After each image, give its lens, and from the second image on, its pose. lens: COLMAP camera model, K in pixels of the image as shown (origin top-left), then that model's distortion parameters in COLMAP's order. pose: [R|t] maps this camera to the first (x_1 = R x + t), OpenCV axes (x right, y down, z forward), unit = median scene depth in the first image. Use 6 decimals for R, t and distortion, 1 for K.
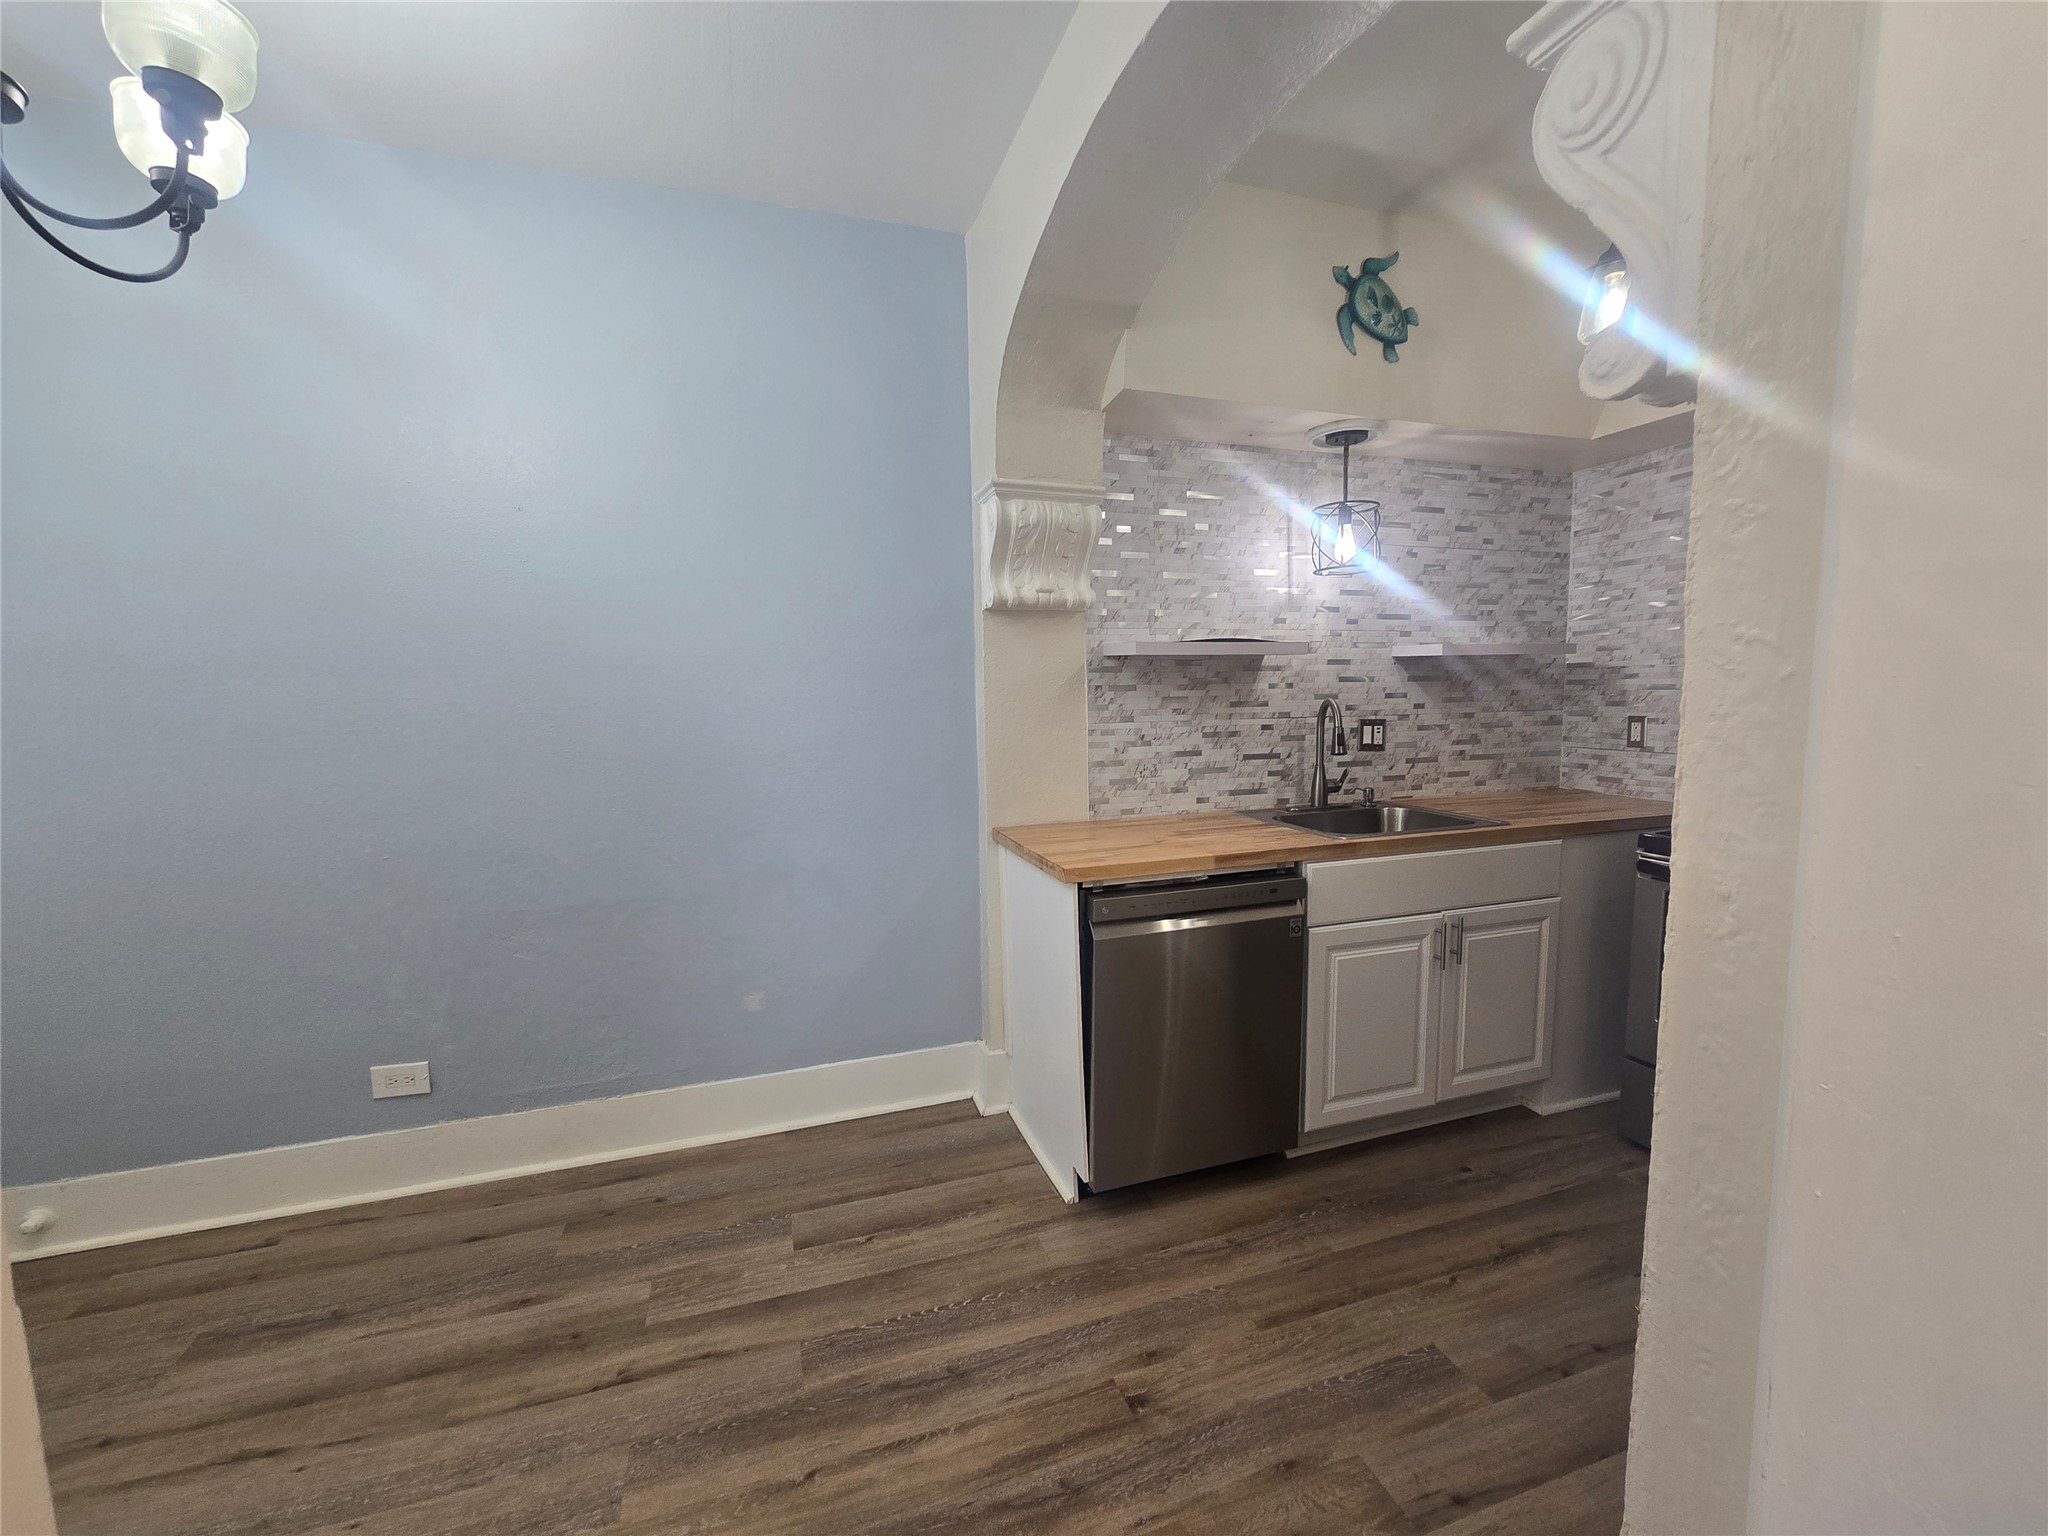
lens RADIAL K [[836.2, 0, 1022.7], [0, 836.2, 773.9], [0, 0, 1]] dist [-0.003965, 0.001122]
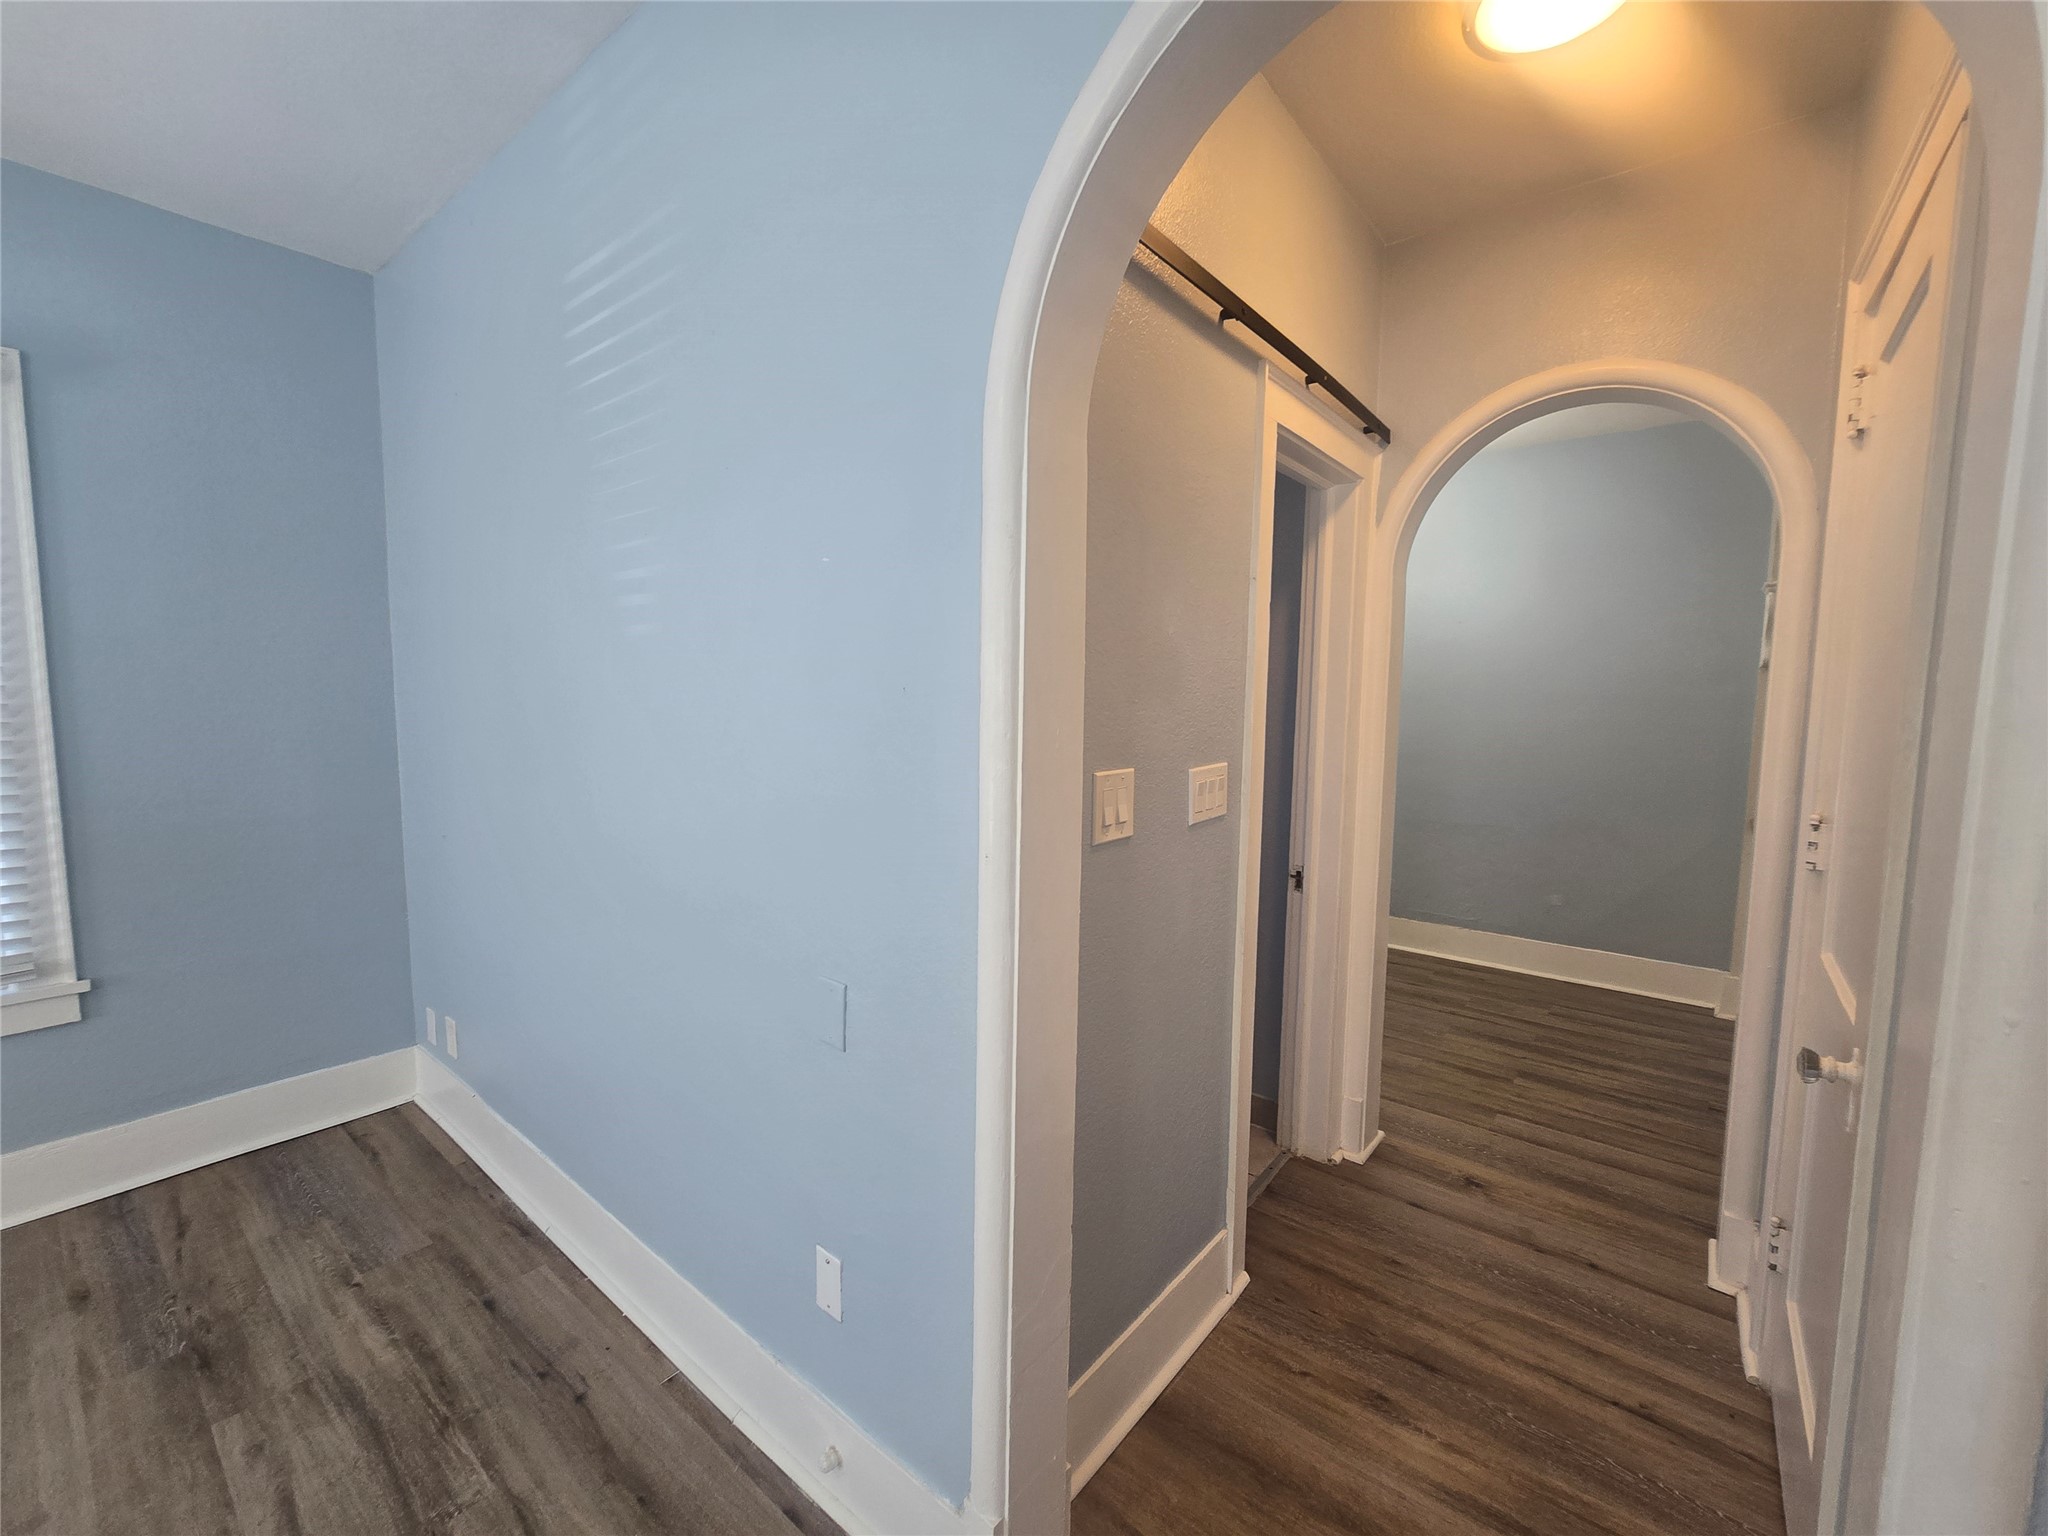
lens RADIAL K [[836.2, 0, 1030.0], [0, 836.2, 775.4], [0, 0, 1]] dist [-0.003965, 0.001122]
pose [[0.543914, 0.099050, -0.833274, 0.607702], [-0.108545, 0.992971, 0.047181, 0.068643], [0.832091, 0.064785, 0.550843, -1.047975]]
